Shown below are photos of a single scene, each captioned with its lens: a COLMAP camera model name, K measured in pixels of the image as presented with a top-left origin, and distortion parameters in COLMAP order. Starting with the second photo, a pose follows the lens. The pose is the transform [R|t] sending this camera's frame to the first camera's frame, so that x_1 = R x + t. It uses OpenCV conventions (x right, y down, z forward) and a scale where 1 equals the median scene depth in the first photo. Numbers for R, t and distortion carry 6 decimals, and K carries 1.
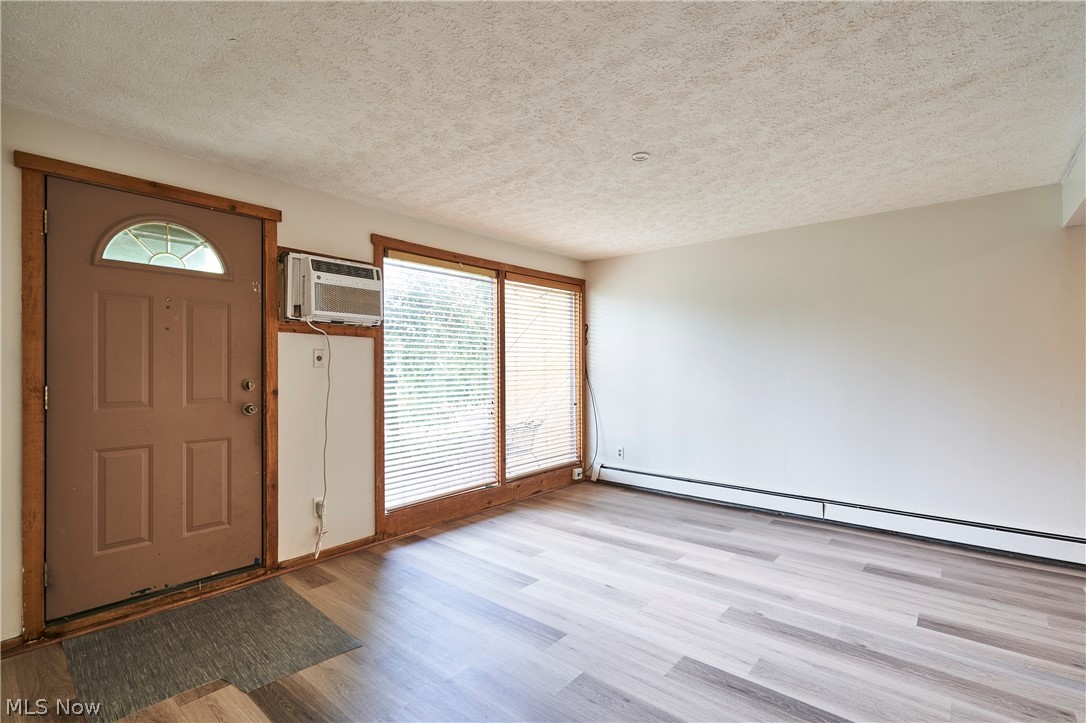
lens RADIAL K [[502.4, 0, 541.1], [0, 502.4, 364.8], [0, 0, 1]] dist [-0.000036, 0.000776]
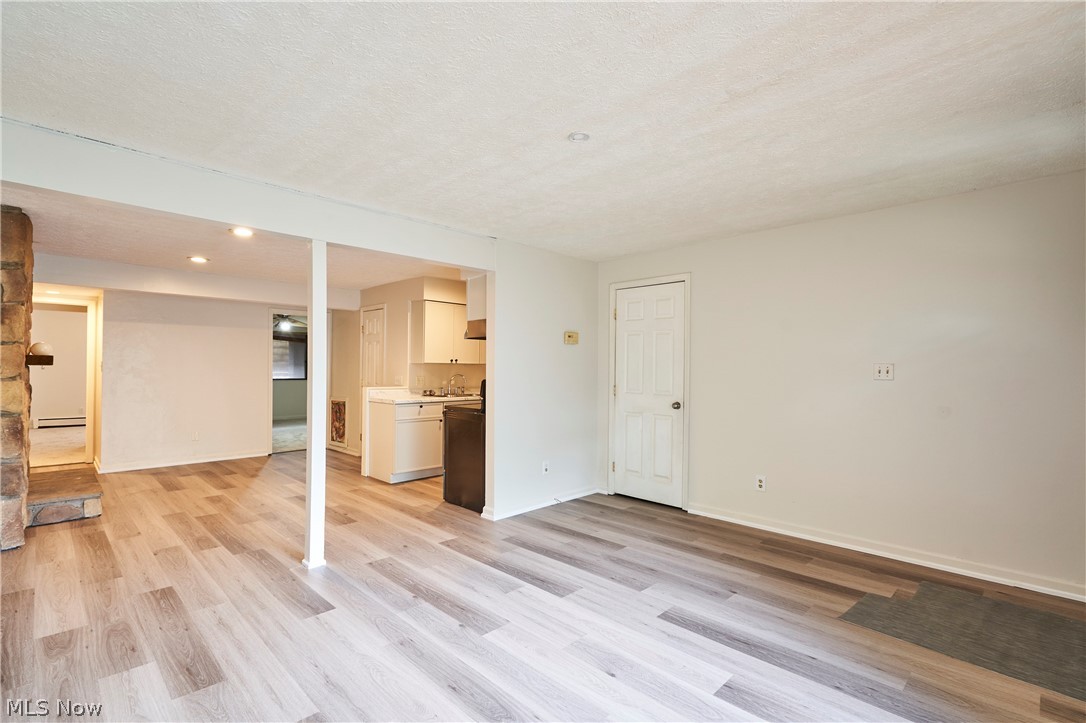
lens RADIAL K [[502.4, 0, 545.0], [0, 502.4, 363.5], [0, 0, 1]] dist [-0.000036, 0.000776]
pose [[-0.997350, -0.001299, 0.072736, 0.168584], [-0.002627, 0.999832, -0.018161, 0.000755], [-0.072700, -0.018304, -0.997186, 1.647904]]
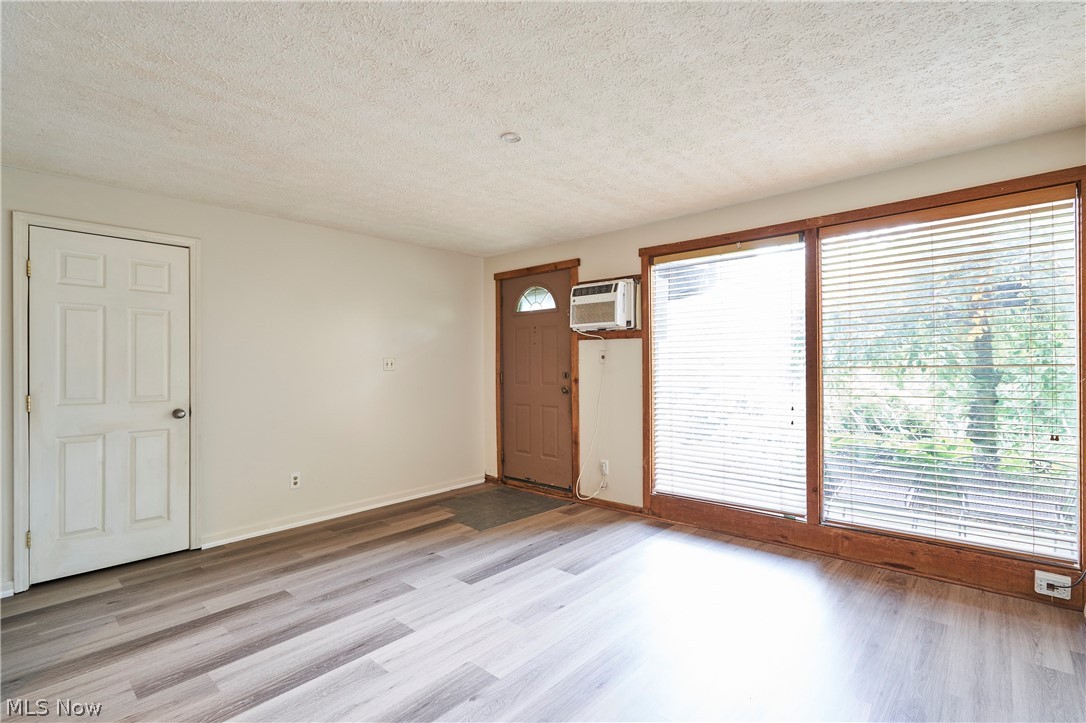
lens RADIAL K [[502.4, 0, 543.7], [0, 502.4, 363.8], [0, 0, 1]] dist [-0.000036, 0.000776]
pose [[-0.023373, 0.003504, -0.999721, 0.982093], [0.016108, 0.999865, 0.003128, -0.001649], [0.999597, -0.016031, -0.023426, 0.942027]]
